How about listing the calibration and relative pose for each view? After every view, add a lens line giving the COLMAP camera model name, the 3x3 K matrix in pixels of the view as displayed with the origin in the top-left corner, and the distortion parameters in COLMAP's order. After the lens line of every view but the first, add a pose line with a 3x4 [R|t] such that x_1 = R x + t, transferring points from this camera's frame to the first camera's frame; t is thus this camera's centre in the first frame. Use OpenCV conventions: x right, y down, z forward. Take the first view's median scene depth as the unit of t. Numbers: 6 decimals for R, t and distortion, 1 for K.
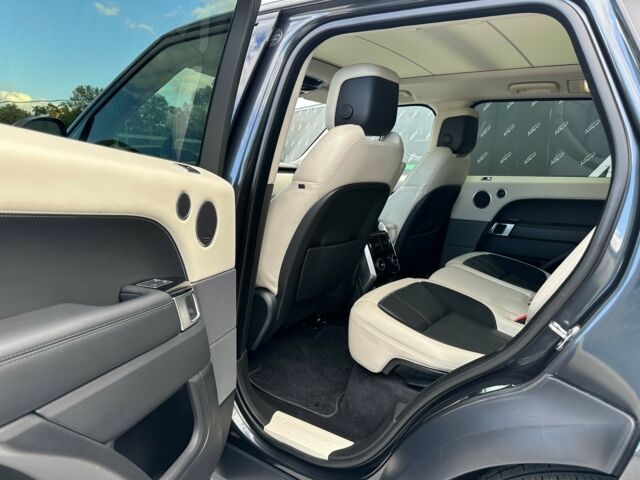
lens RADIAL K [[448.3, 0, 320.0], [0, 448.3, 240.0], [0, 0, 1]] dist [0.112883, -0.169158]
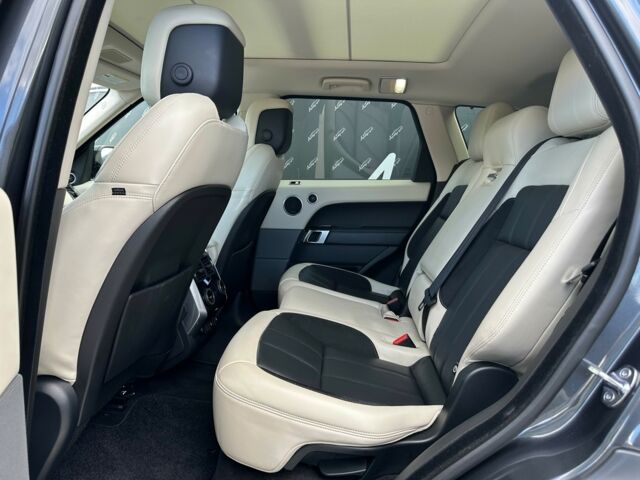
lens RADIAL K [[448.3, 0, 320.0], [0, 448.3, 240.0], [0, 0, 1]] dist [0.112883, -0.169158]
pose [[0.851046, -0.078081, 0.519254, -0.086667], [0.087670, 0.996131, 0.006102, -0.025718], [-0.517721, 0.040330, 0.854598, 0.247294]]
